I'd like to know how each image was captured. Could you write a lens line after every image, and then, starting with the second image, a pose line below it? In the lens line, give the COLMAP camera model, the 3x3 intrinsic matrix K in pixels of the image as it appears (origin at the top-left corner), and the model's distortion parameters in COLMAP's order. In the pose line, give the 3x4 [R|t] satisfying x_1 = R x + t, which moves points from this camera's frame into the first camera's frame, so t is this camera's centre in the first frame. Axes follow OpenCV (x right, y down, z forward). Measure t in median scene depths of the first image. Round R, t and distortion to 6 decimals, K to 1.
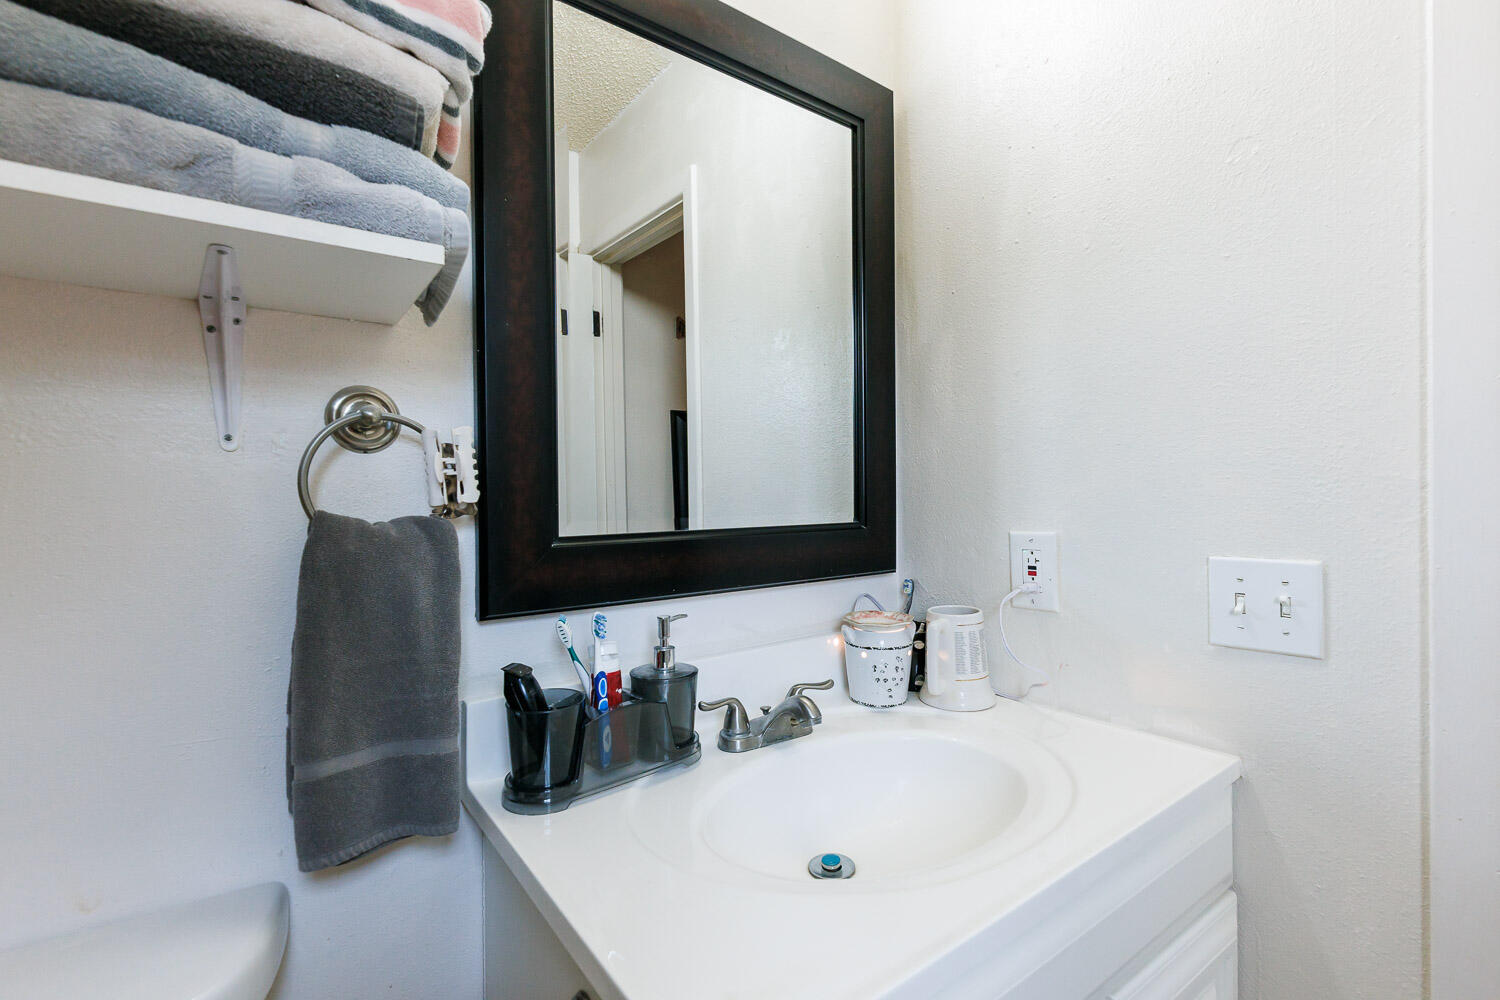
lens RADIAL K [[685.0, 0, 750.9], [0, 685.0, 493.4], [0, 0, 1]] dist [0.001622, -0.000238]
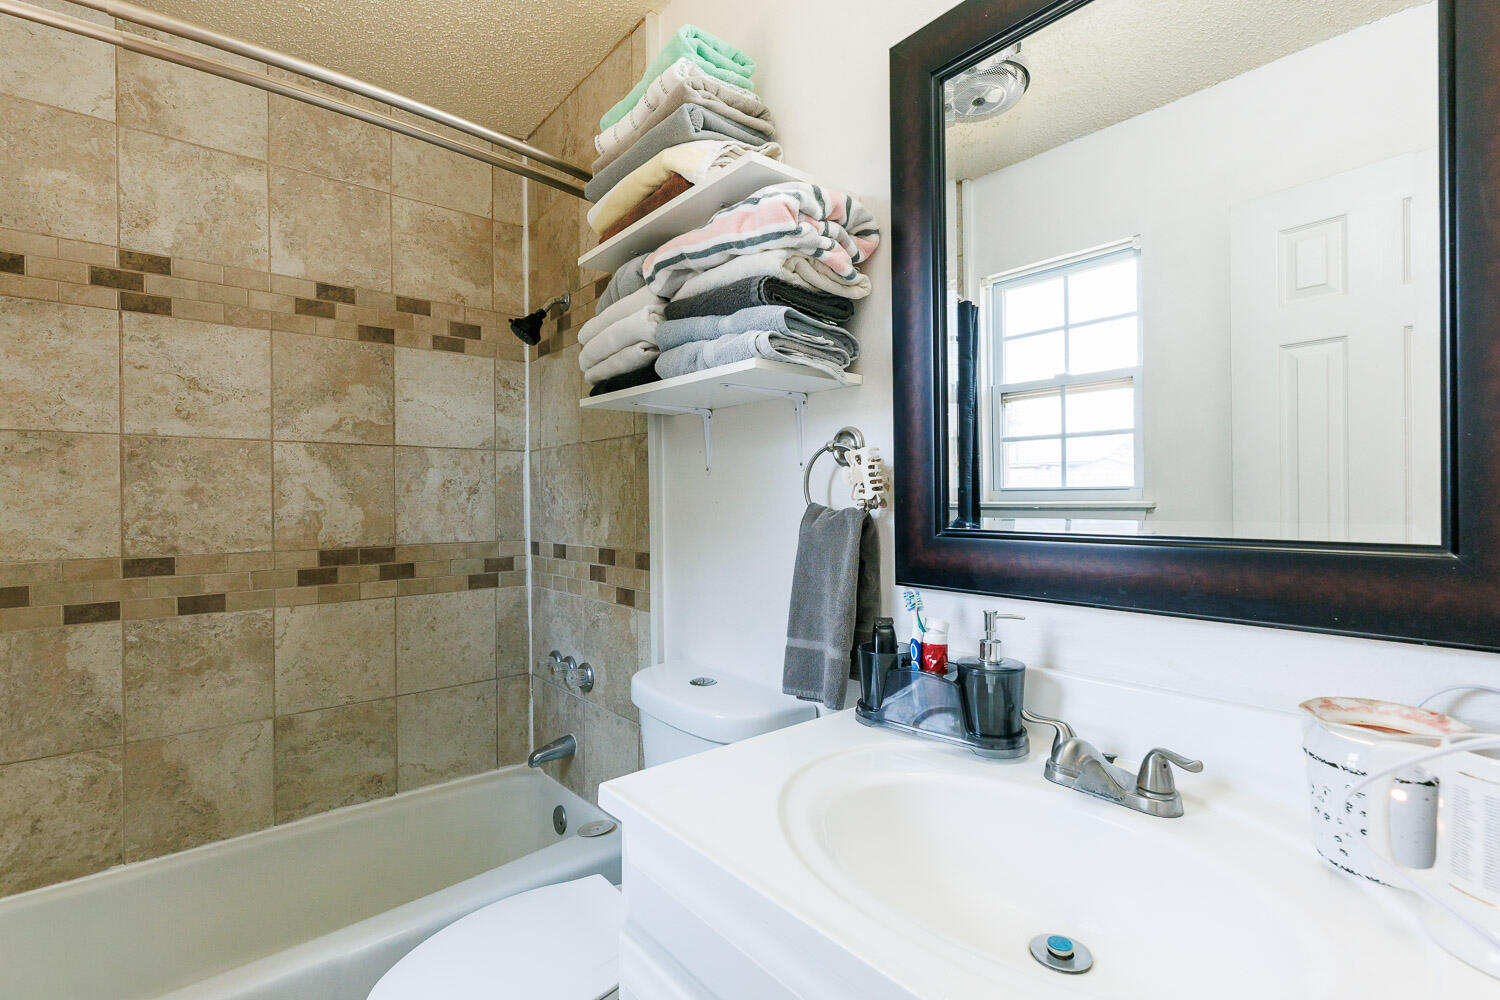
lens RADIAL K [[685.0, 0, 752.0], [0, 685.0, 501.0], [0, 0, 1]] dist [0.001622, -0.000238]
pose [[0.051766, 0.017619, -0.998504, 0.897233], [0.012855, 0.999750, 0.018308, -0.010979], [0.998577, -0.013783, 0.051526, 0.593280]]
